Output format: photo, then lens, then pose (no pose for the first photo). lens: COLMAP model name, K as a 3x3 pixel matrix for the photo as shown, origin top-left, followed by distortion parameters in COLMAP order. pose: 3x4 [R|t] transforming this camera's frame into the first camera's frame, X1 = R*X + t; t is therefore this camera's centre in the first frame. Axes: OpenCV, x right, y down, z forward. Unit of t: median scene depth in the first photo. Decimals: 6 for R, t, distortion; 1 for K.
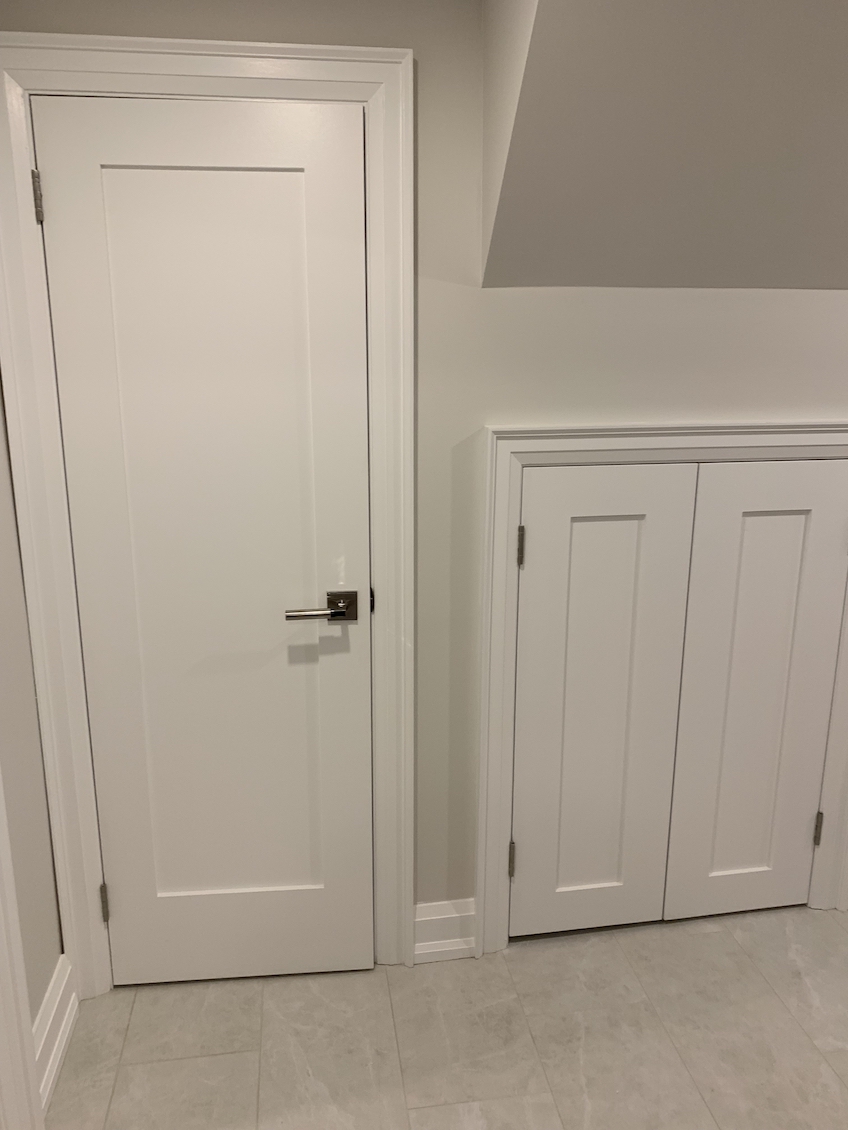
lens RADIAL K [[873.7, 0, 419.9], [0, 873.7, 566.6], [0, 0, 1]] dist [0.038246, -0.004842]
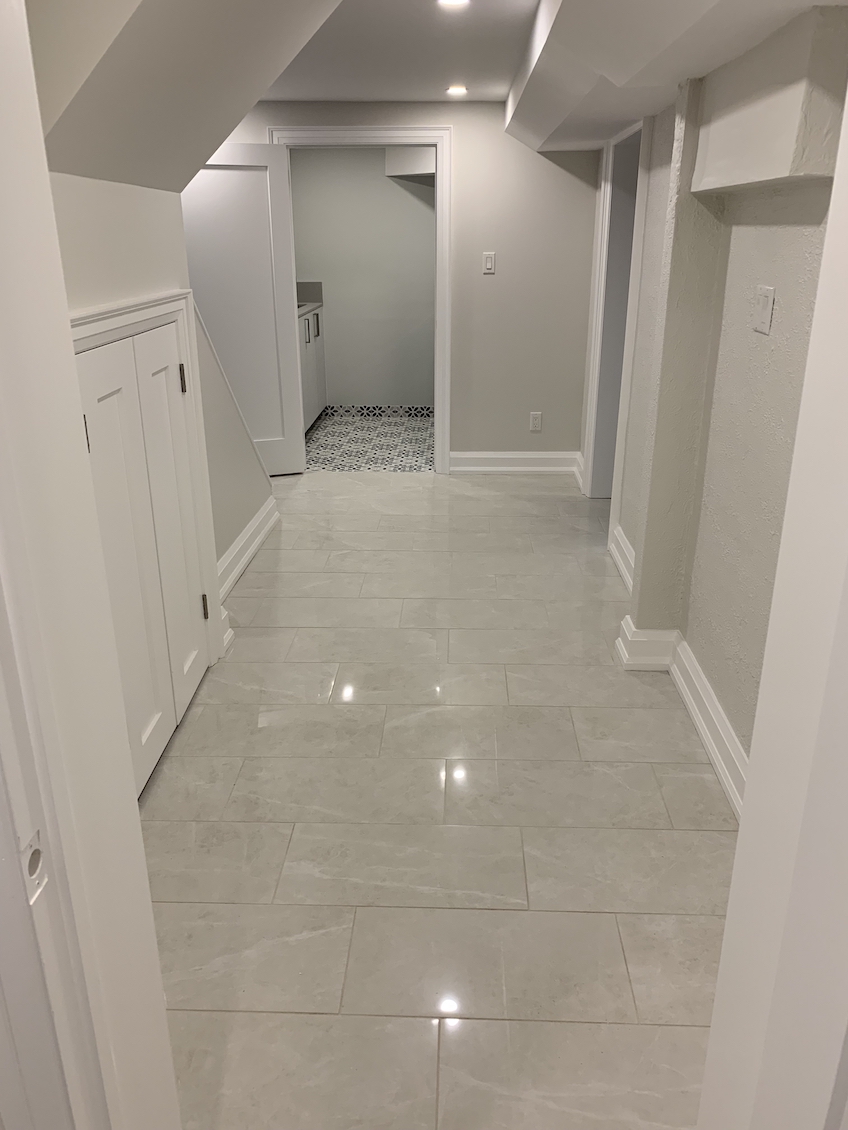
lens RADIAL K [[873.7, 0, 422.2], [0, 873.7, 567.3], [0, 0, 1]] dist [0.038246, -0.004842]
pose [[0.172807, -0.347655, 0.921560, -0.824833], [0.247595, 0.920925, 0.300987, -0.093531], [-0.953328, 0.176161, 0.245220, 0.404426]]
